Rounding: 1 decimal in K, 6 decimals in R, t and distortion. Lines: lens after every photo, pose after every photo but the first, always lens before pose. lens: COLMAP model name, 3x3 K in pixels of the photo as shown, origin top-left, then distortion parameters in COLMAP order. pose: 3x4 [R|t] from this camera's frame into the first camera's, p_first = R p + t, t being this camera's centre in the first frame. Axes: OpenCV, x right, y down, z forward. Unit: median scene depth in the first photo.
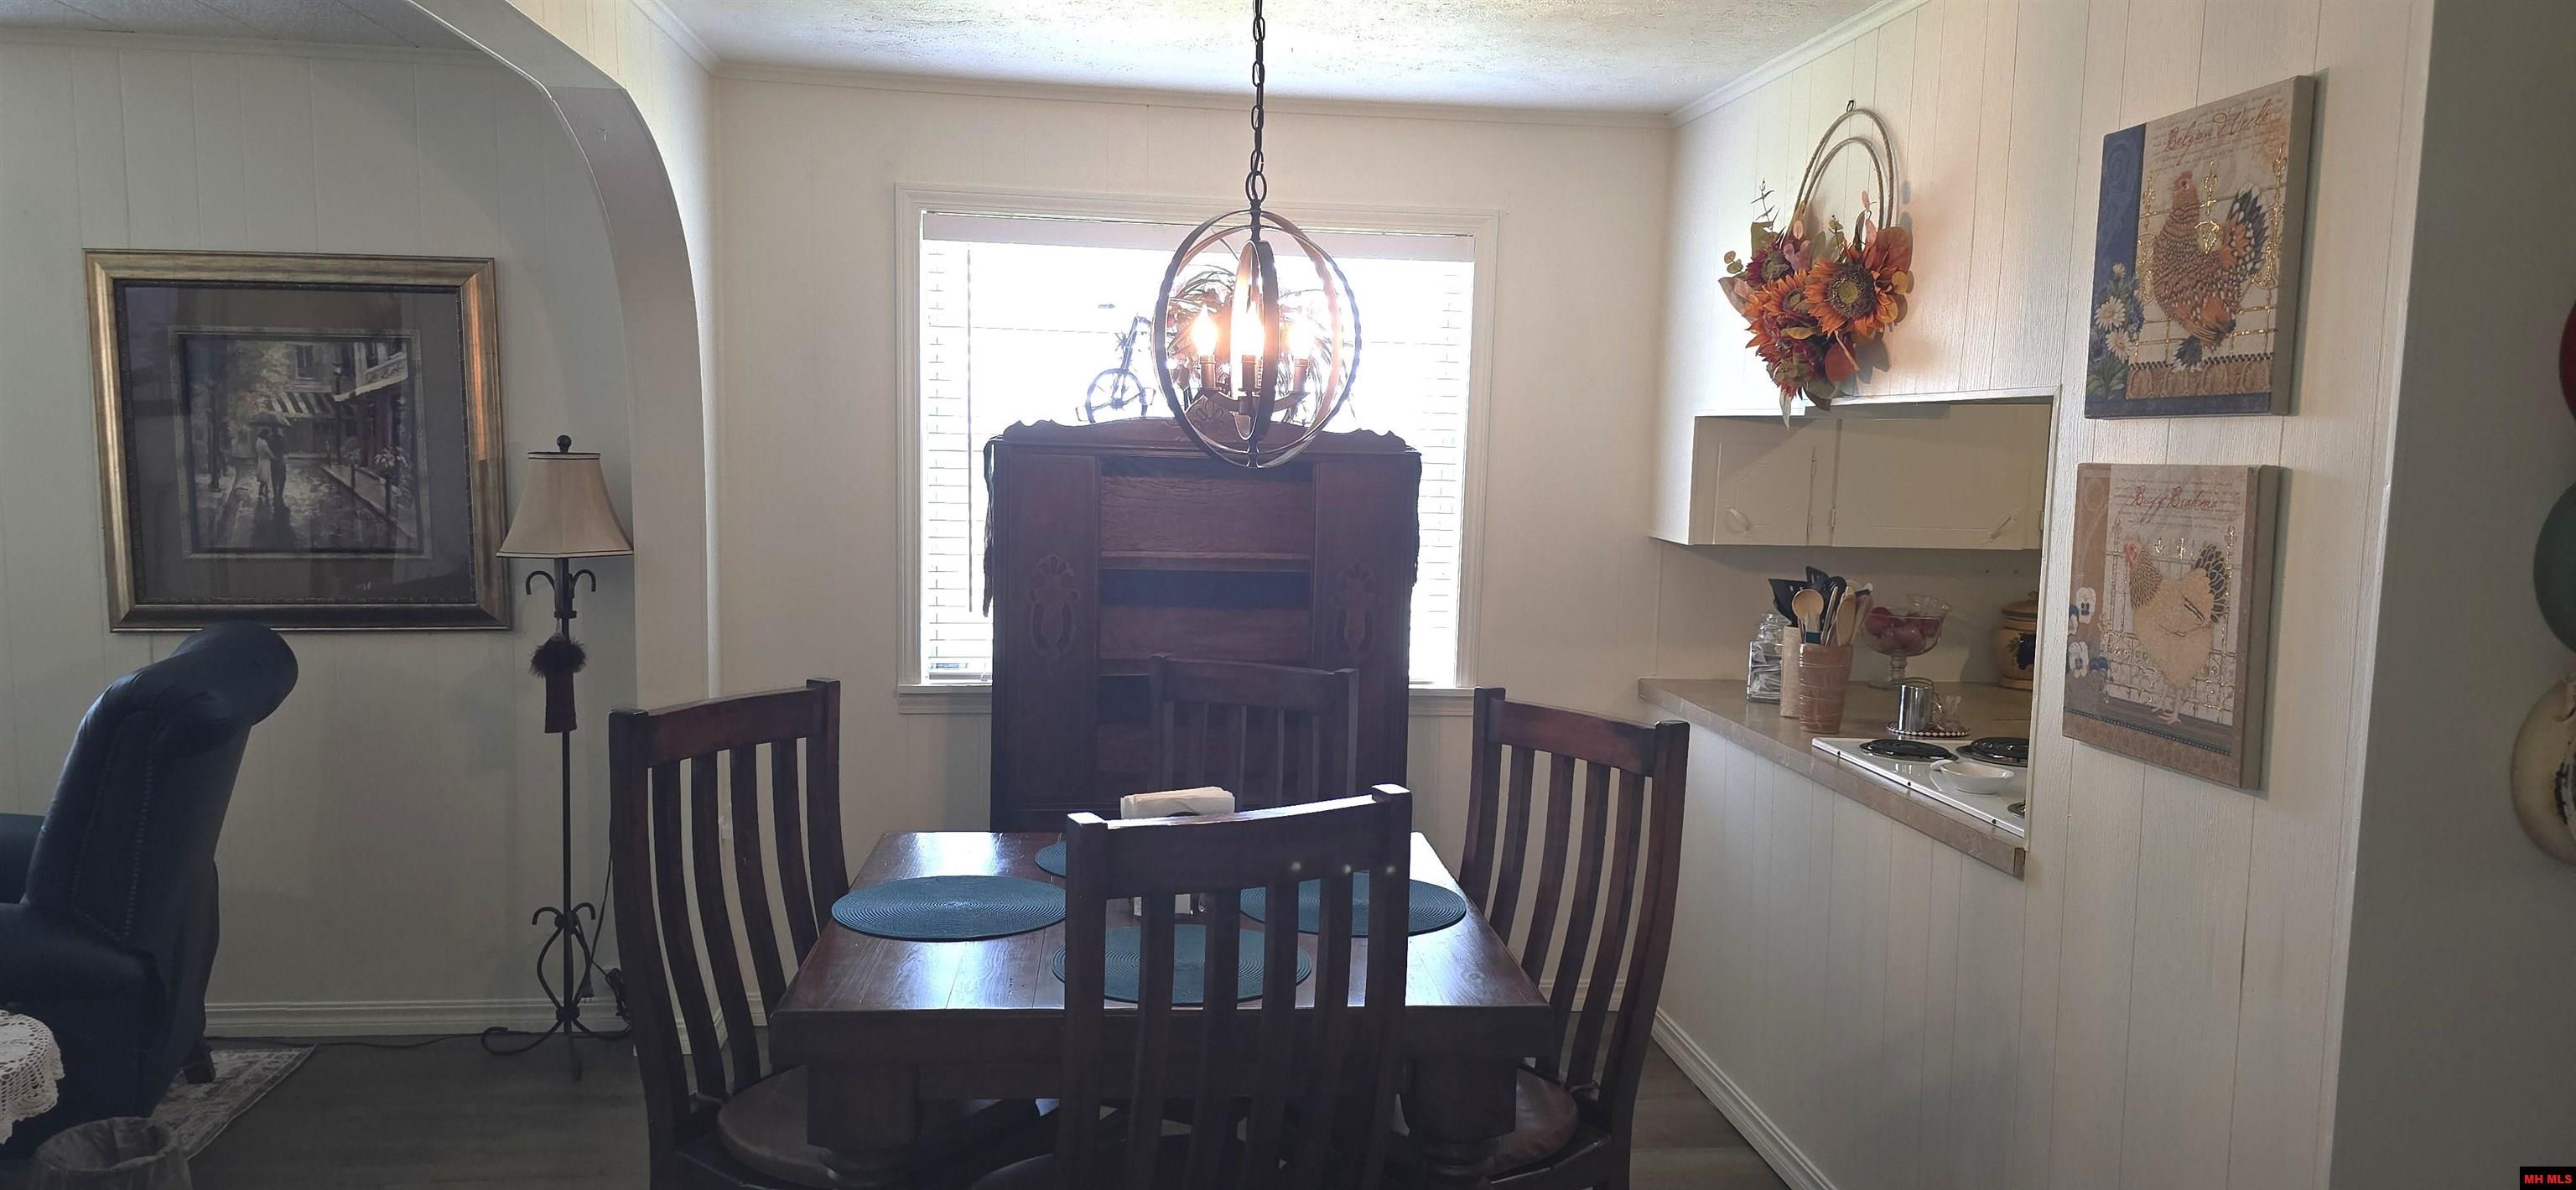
lens RADIAL K [[1722.6, 0, 1302.1], [0, 1722.6, 618.8], [0, 0, 1]] dist [0.068713, -0.074728]
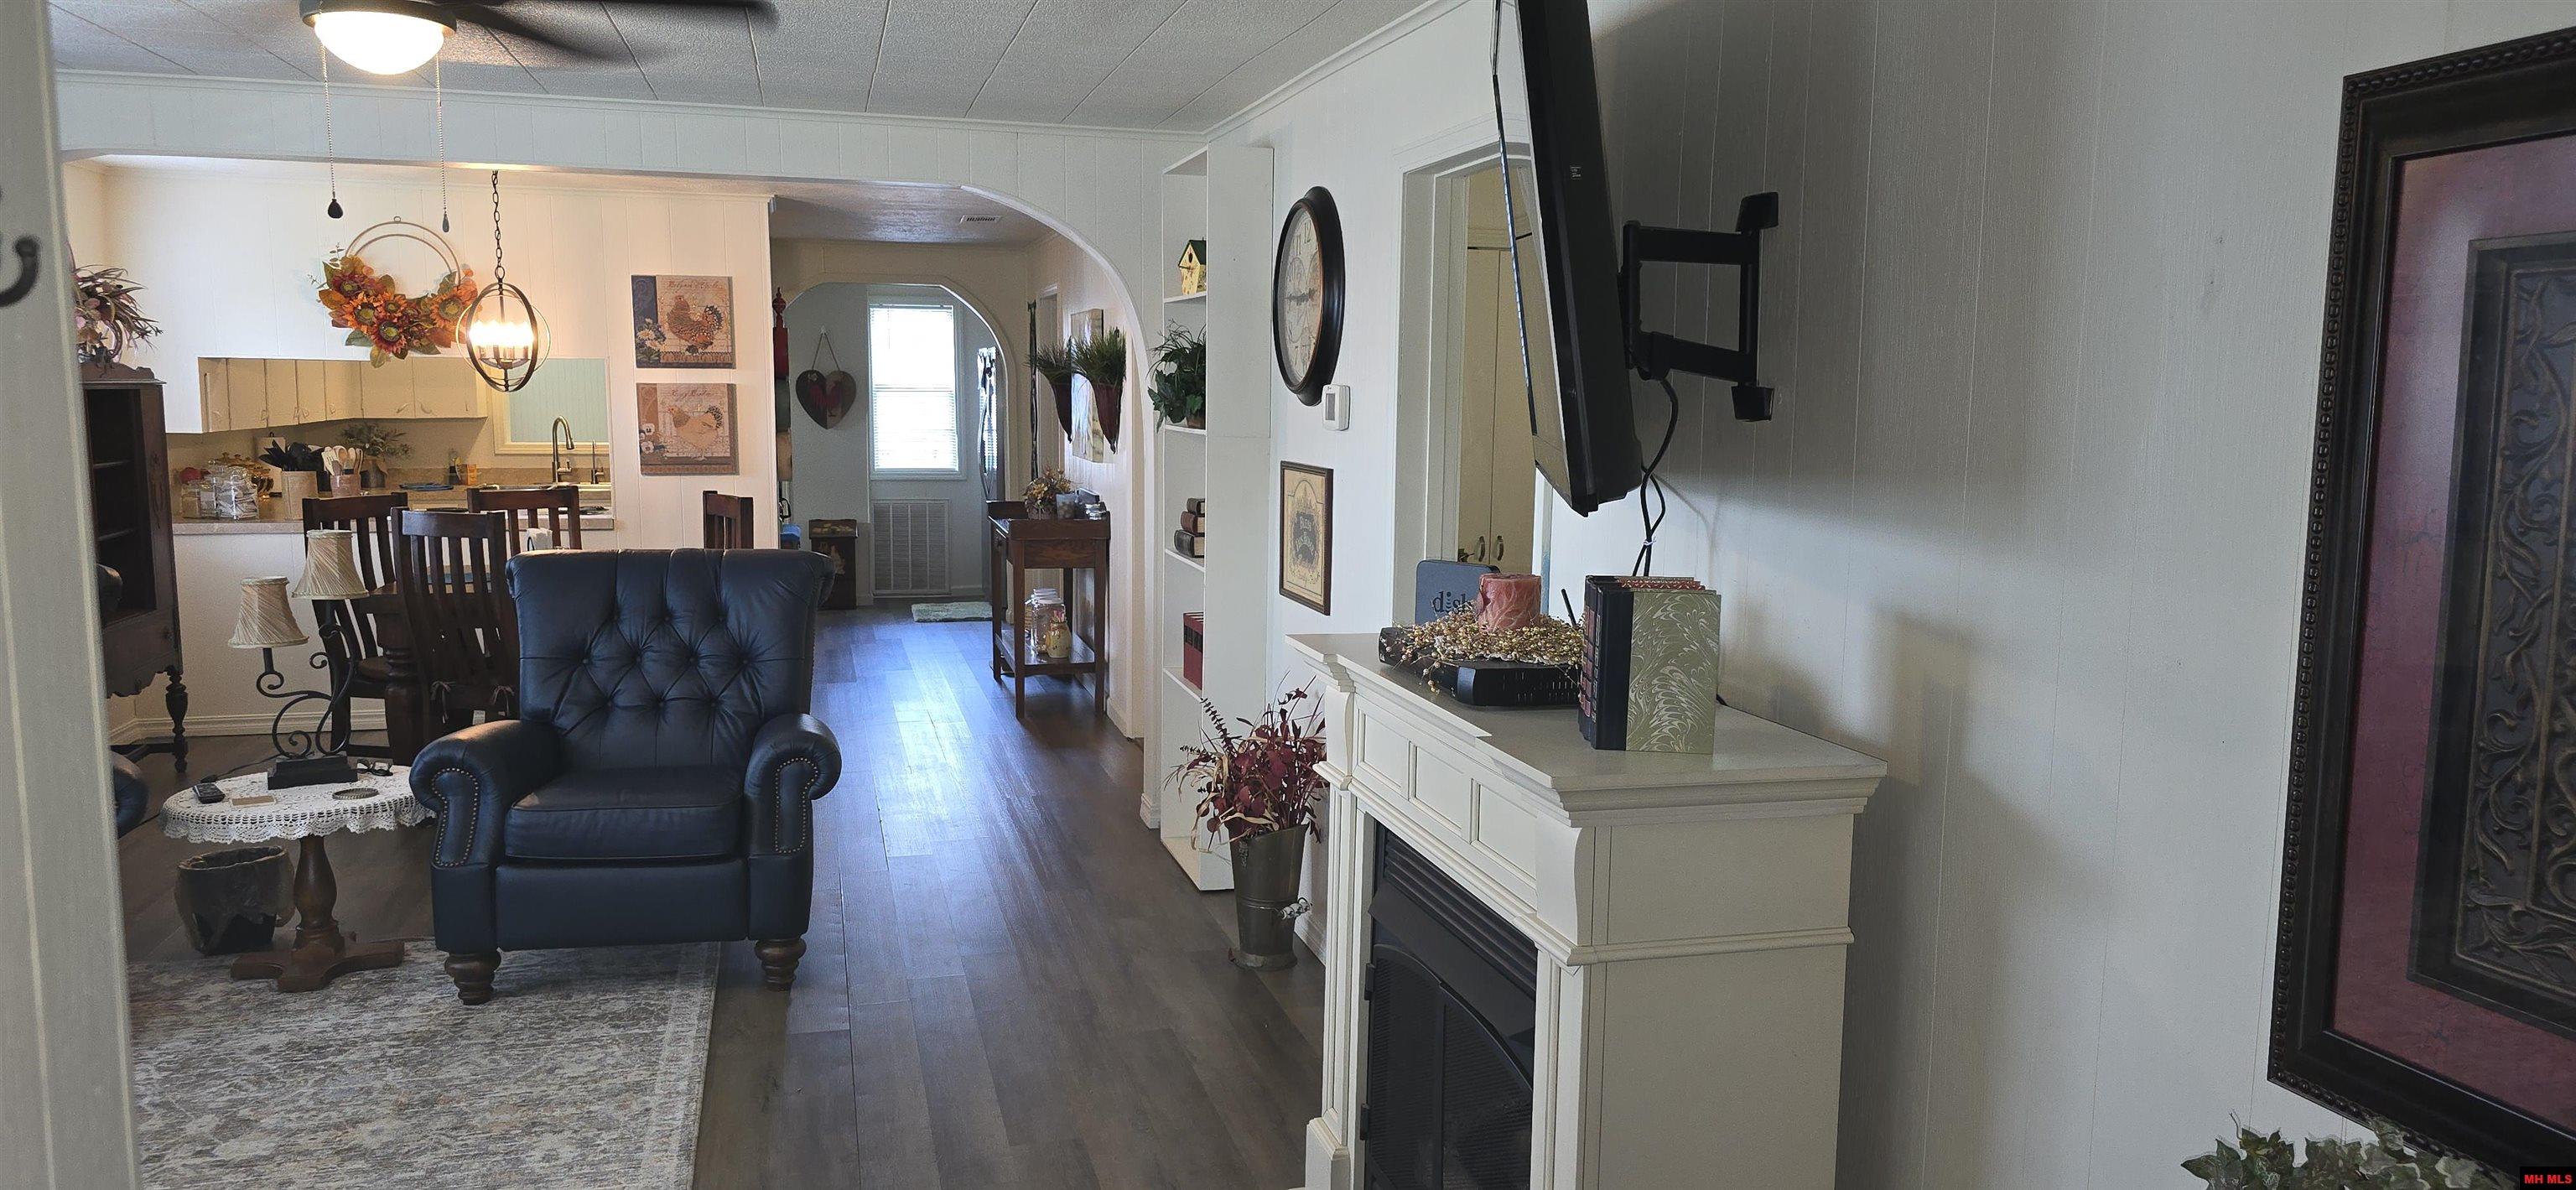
lens RADIAL K [[1722.6, 0, 1304.4], [0, 1722.6, 611.4], [0, 0, 1]] dist [0.068713, -0.074728]
pose [[-0.151829, -0.153660, 0.976390, -1.713405], [0.088992, 0.981705, 0.168335, -0.065547], [-0.984392, 0.112449, -0.135376, 0.194123]]
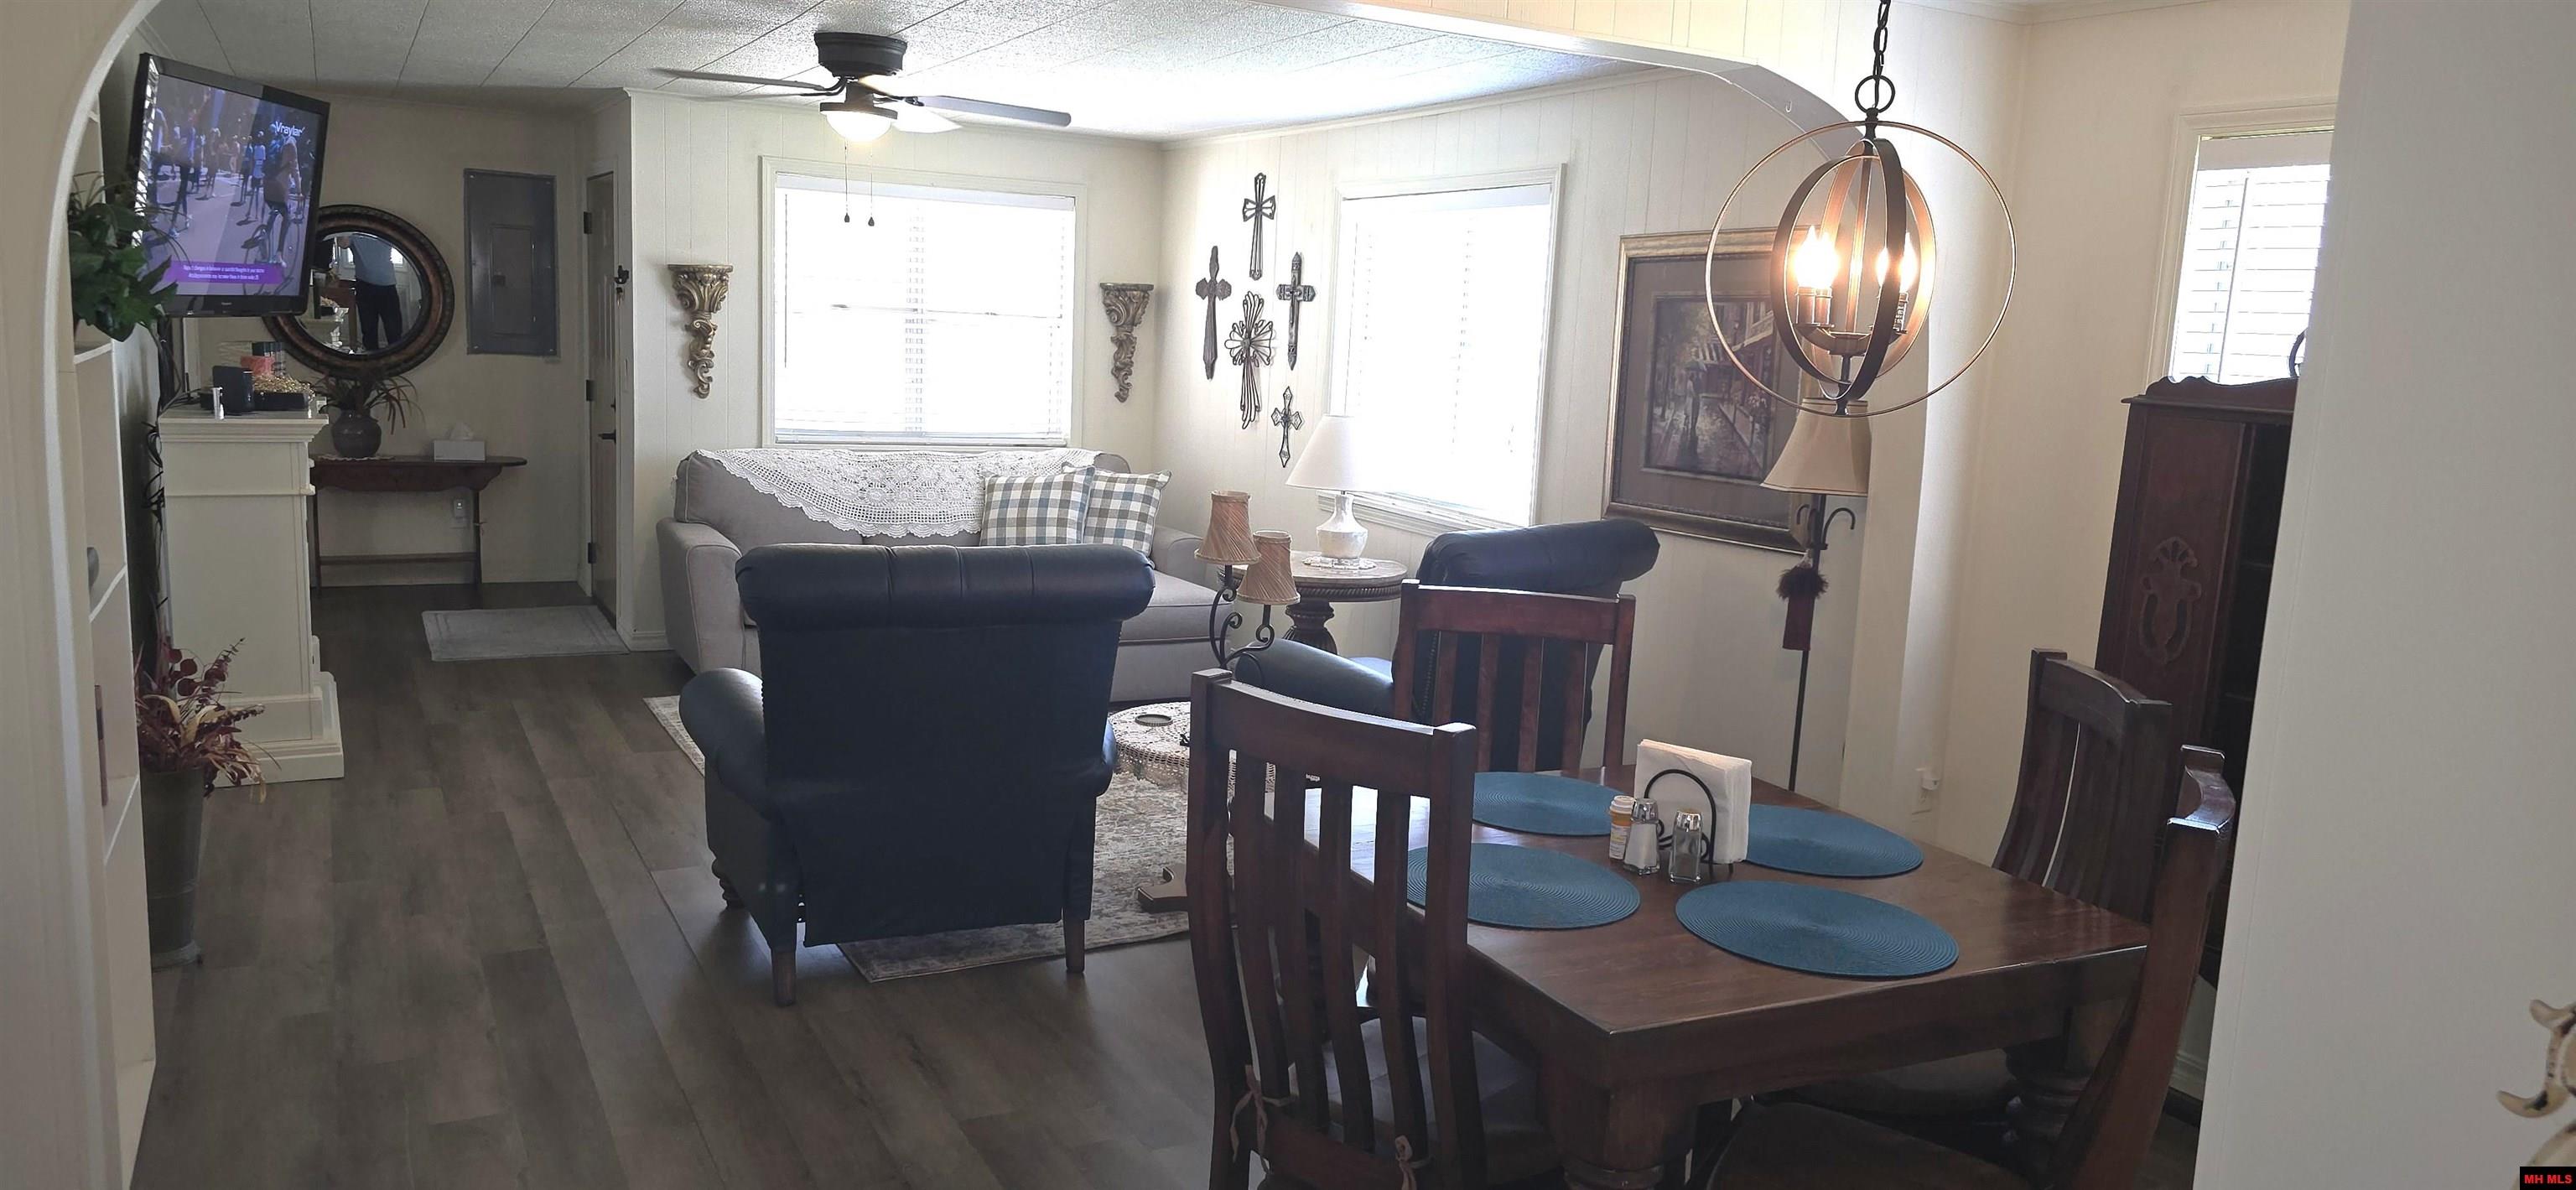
lens RADIAL K [[1722.6, 0, 1299.2], [0, 1722.6, 610.3], [0, 0, 1]] dist [0.068713, -0.074728]
pose [[0.374755, 0.148419, -0.915167, 0.465062], [-0.142096, 0.984635, 0.101498, -0.026917], [0.916170, 0.092005, 0.390087, 0.273669]]
